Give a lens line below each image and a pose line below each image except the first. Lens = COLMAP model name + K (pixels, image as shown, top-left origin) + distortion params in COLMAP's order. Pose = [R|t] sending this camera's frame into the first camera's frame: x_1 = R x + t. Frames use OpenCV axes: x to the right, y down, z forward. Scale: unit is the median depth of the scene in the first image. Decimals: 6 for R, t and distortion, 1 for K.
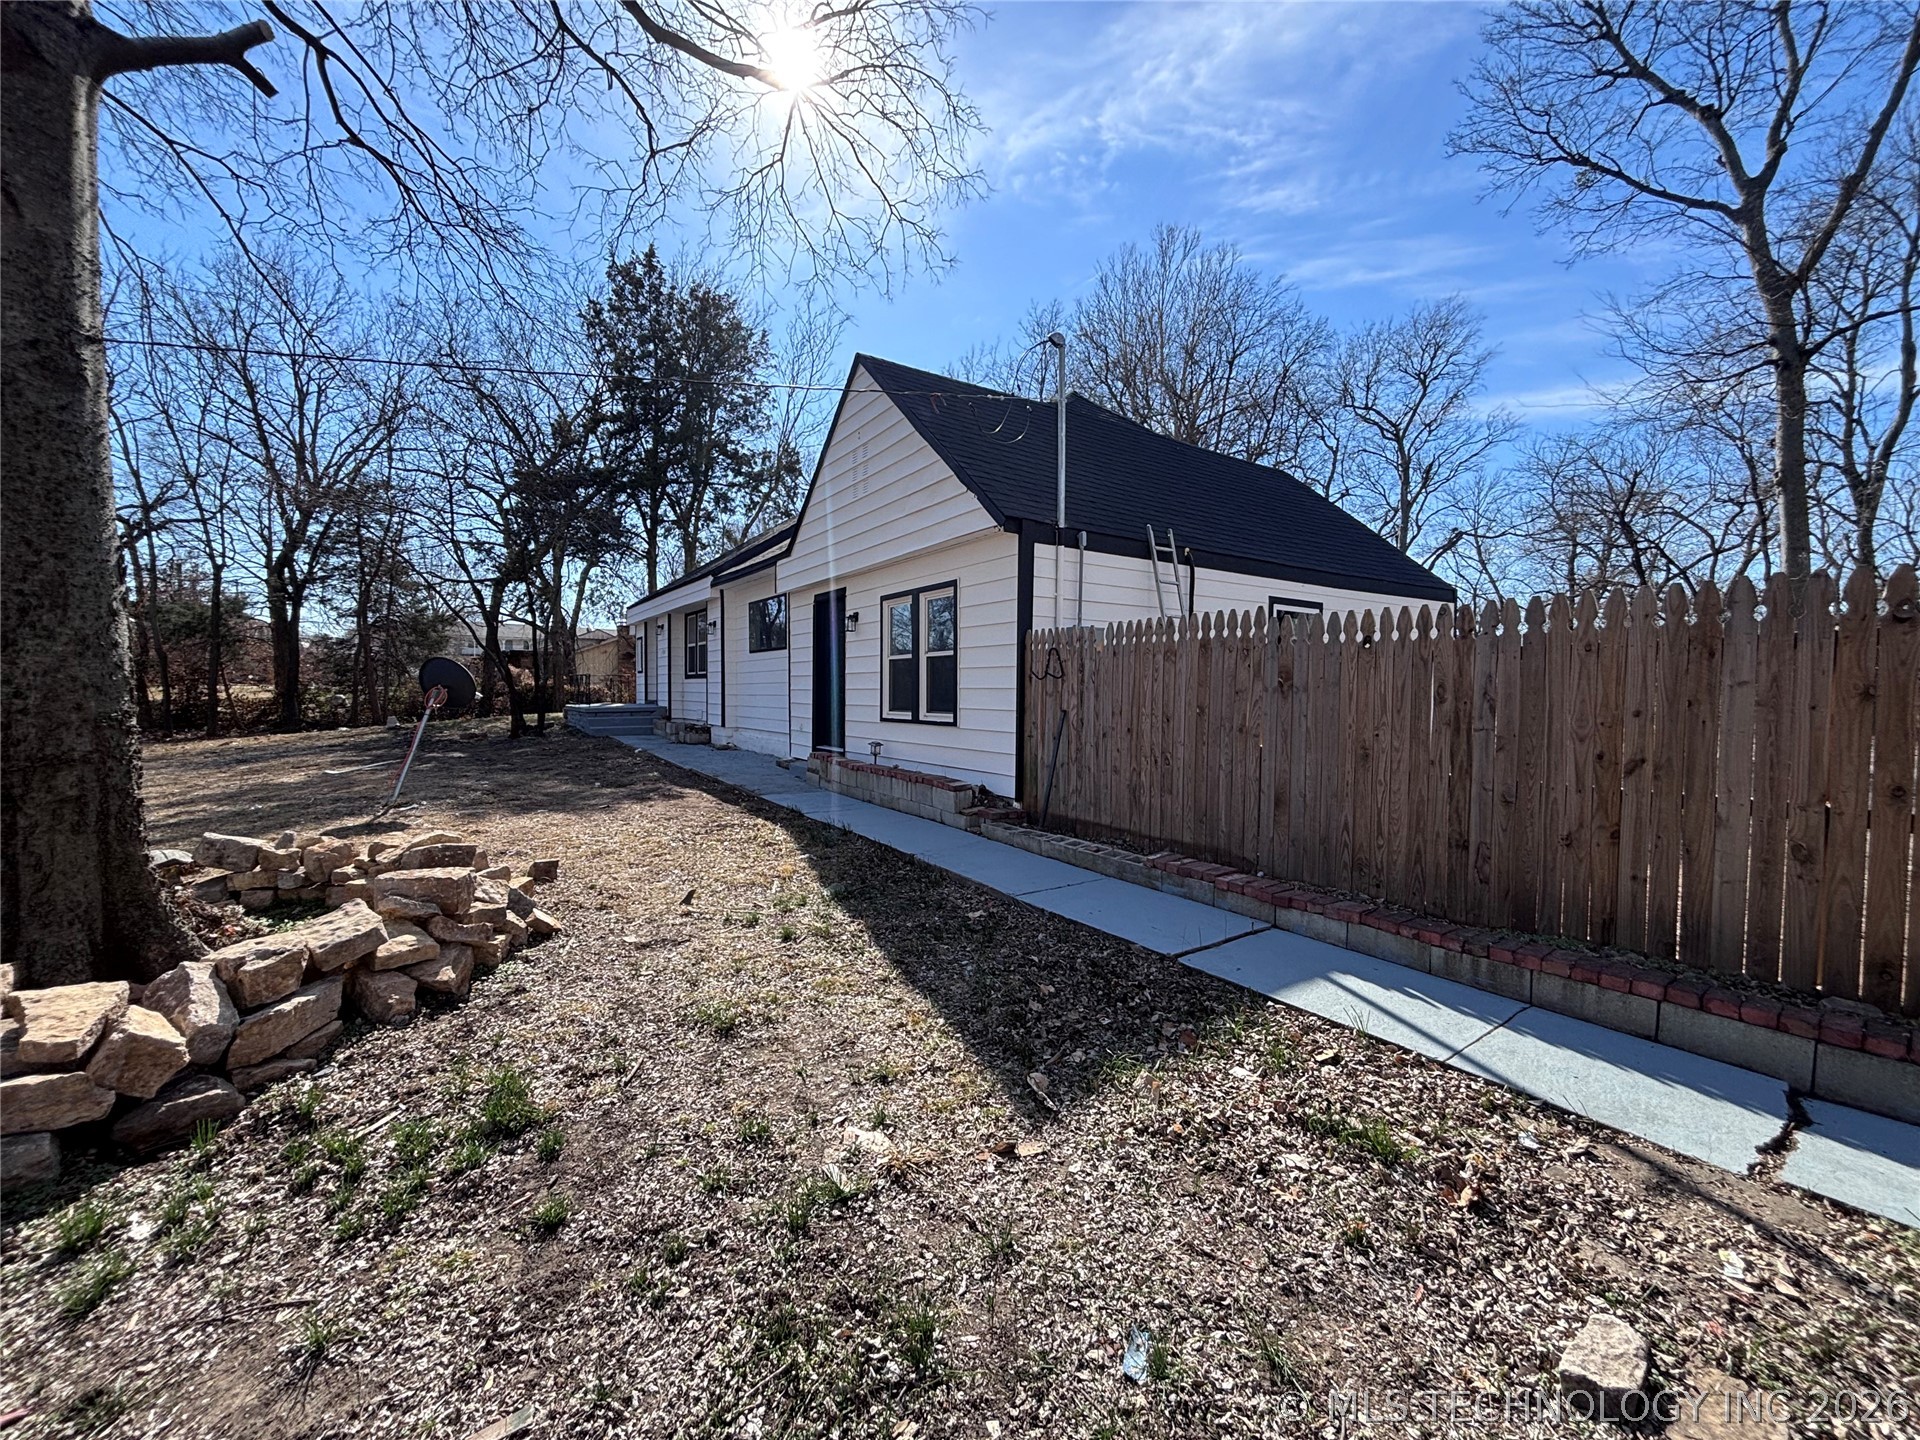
lens RADIAL K [[768.9, 0, 956.7], [0, 768.9, 720.8], [0, 0, 1]] dist [0.000986, -0.000349]
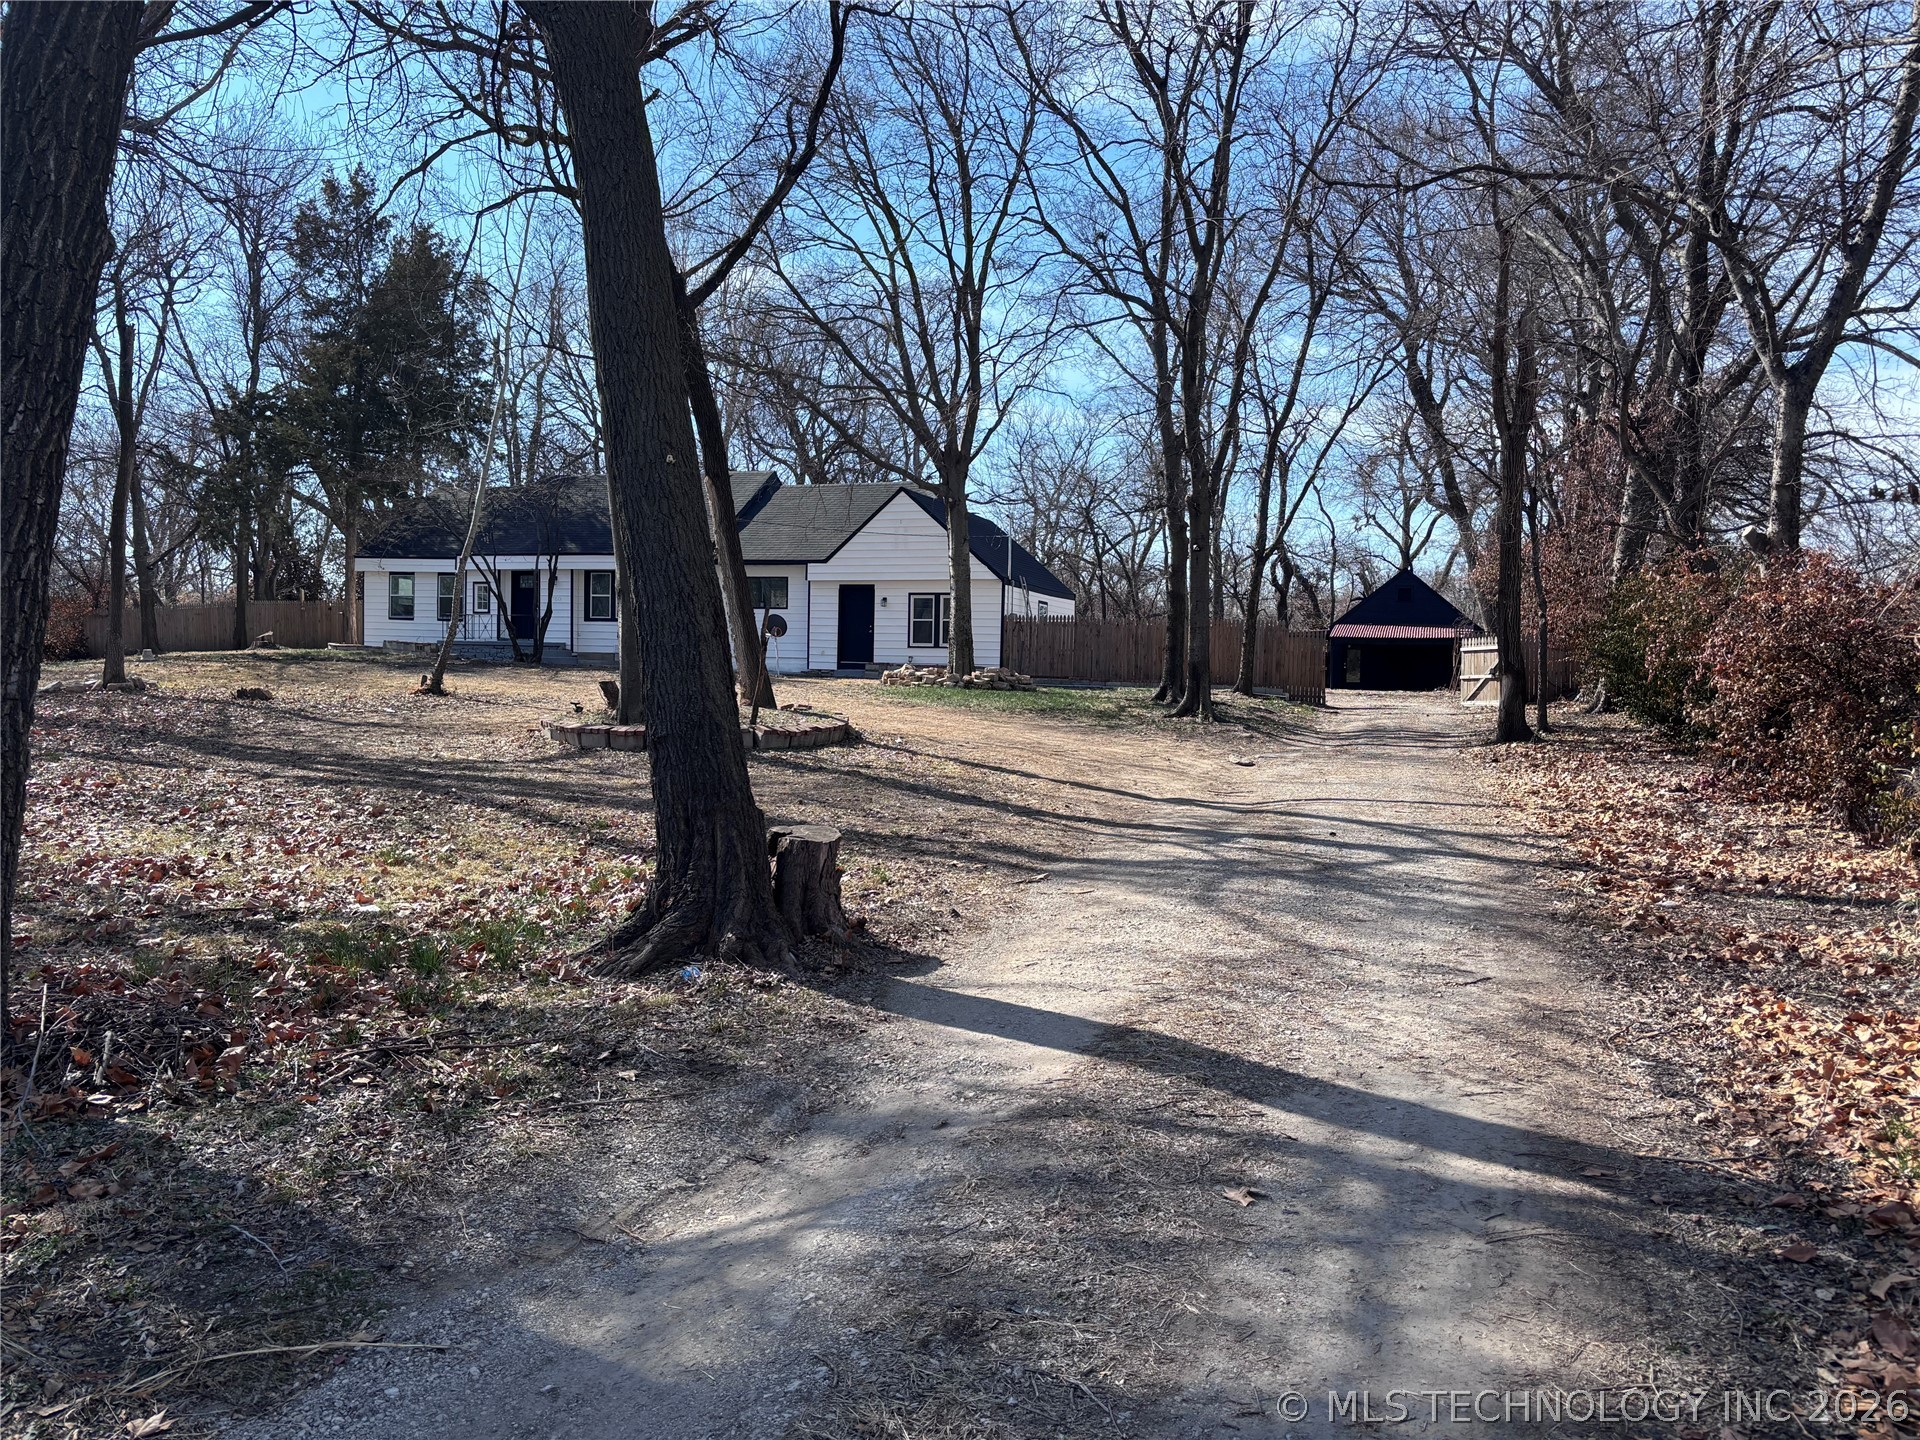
lens RADIAL K [[1446.8, 0, 969.9], [0, 1446.8, 716.5], [0, 0, 1]] dist [0.005438, 0.015321]
pose [[0.770790, -0.021562, 0.636724, -2.466548], [0.011281, 0.999732, 0.020198, 0.111211], [-0.636989, -0.008386, 0.770827, -2.220318]]
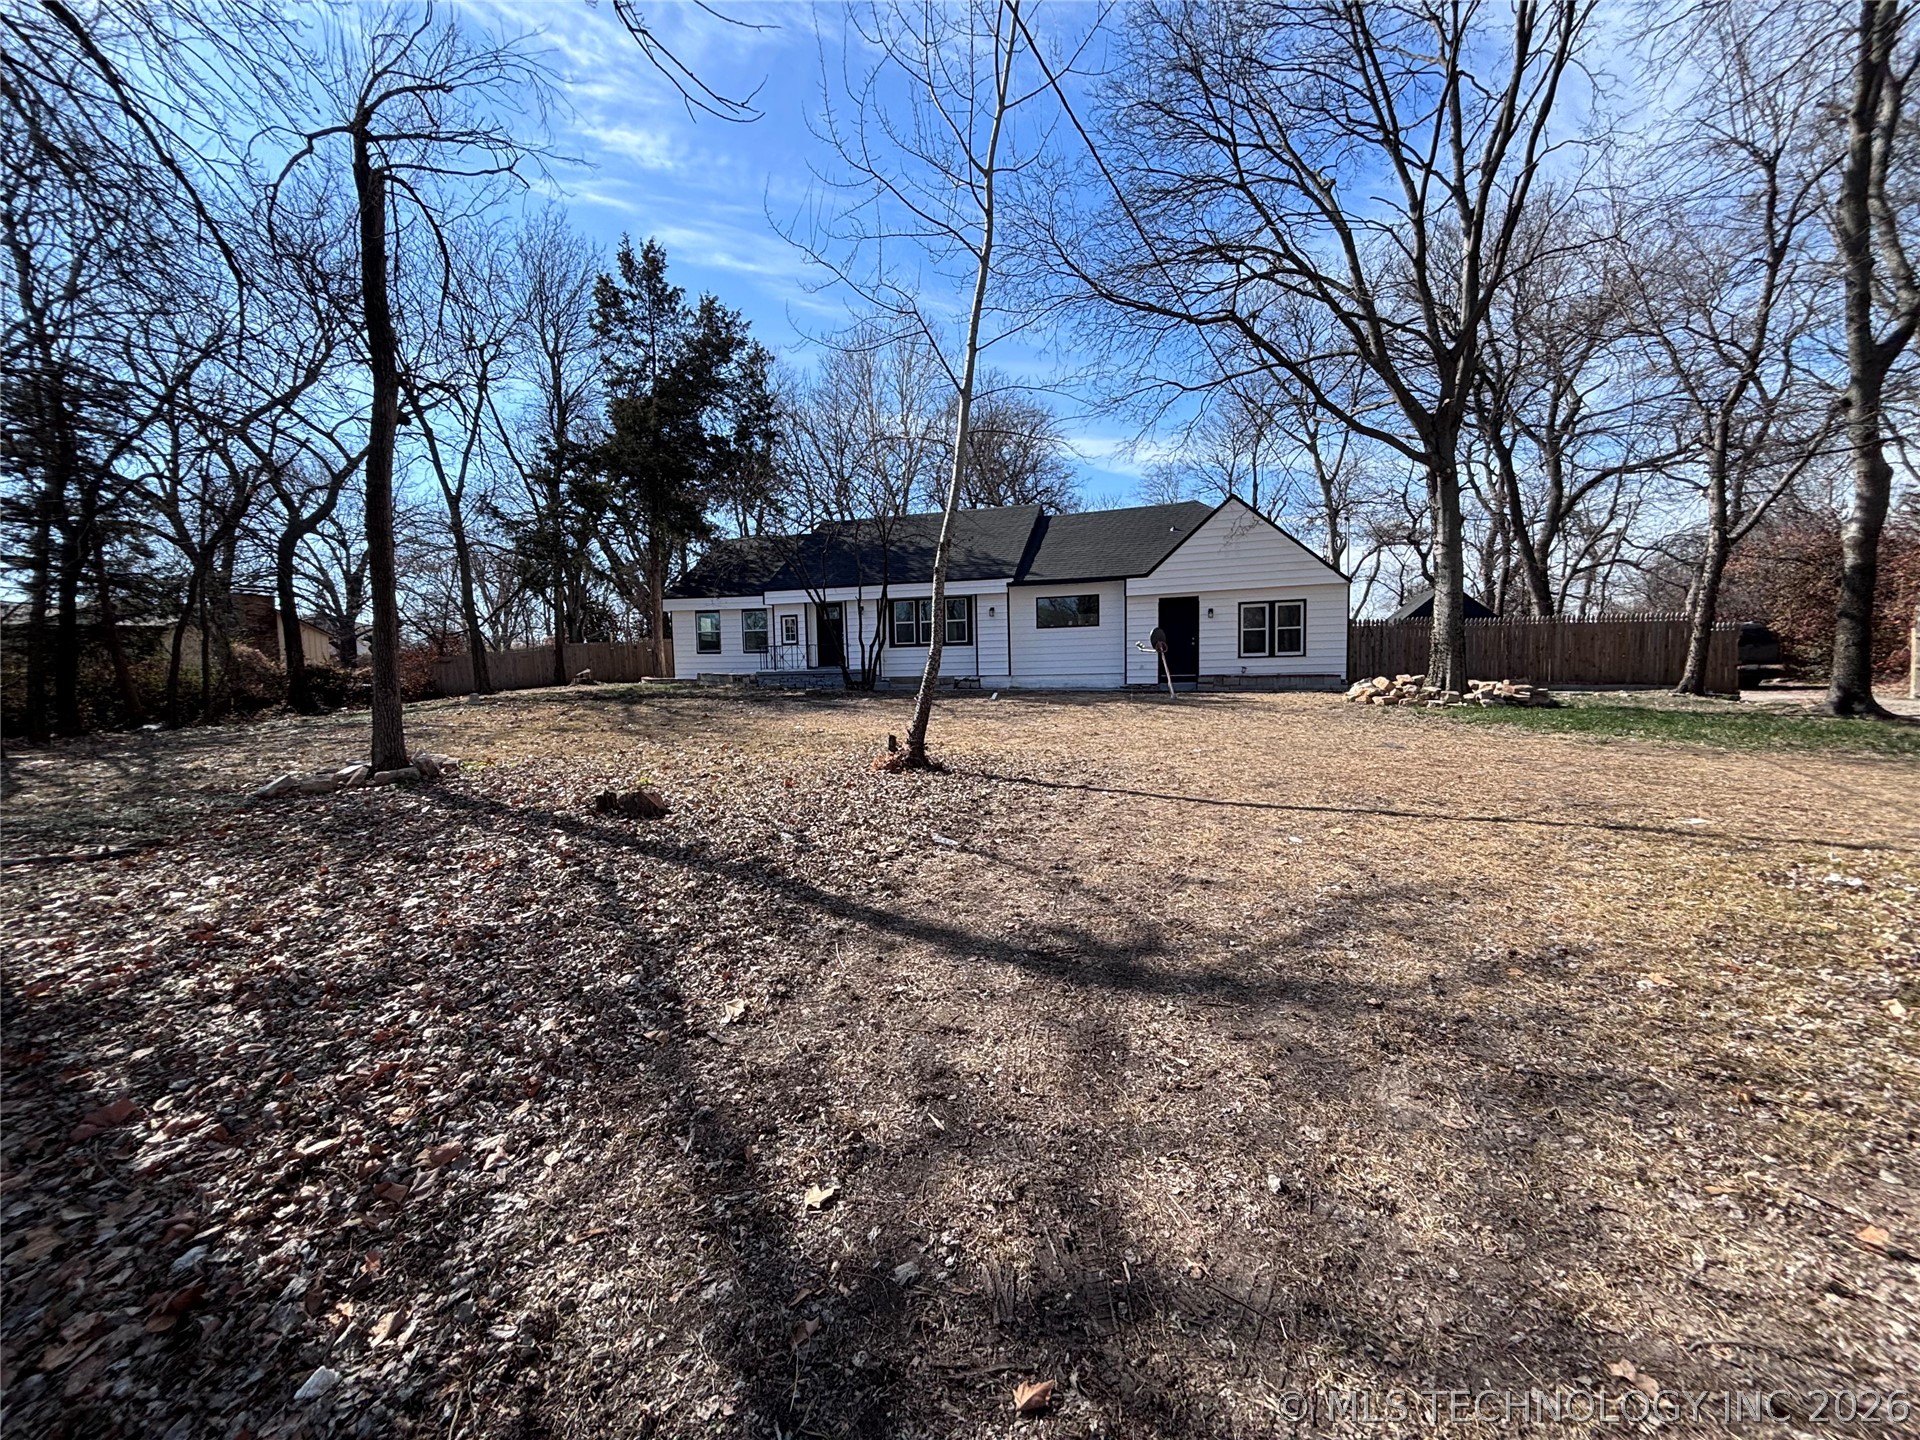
lens RADIAL K [[768.9, 0, 959.4], [0, 768.9, 702.2], [0, 0, 1]] dist [0.000986, -0.000349]
pose [[0.755053, -0.062783, 0.652651, -2.032640], [0.056913, 0.997924, 0.030153, 0.015056], [-0.653189, 0.014377, 0.757059, -0.163306]]
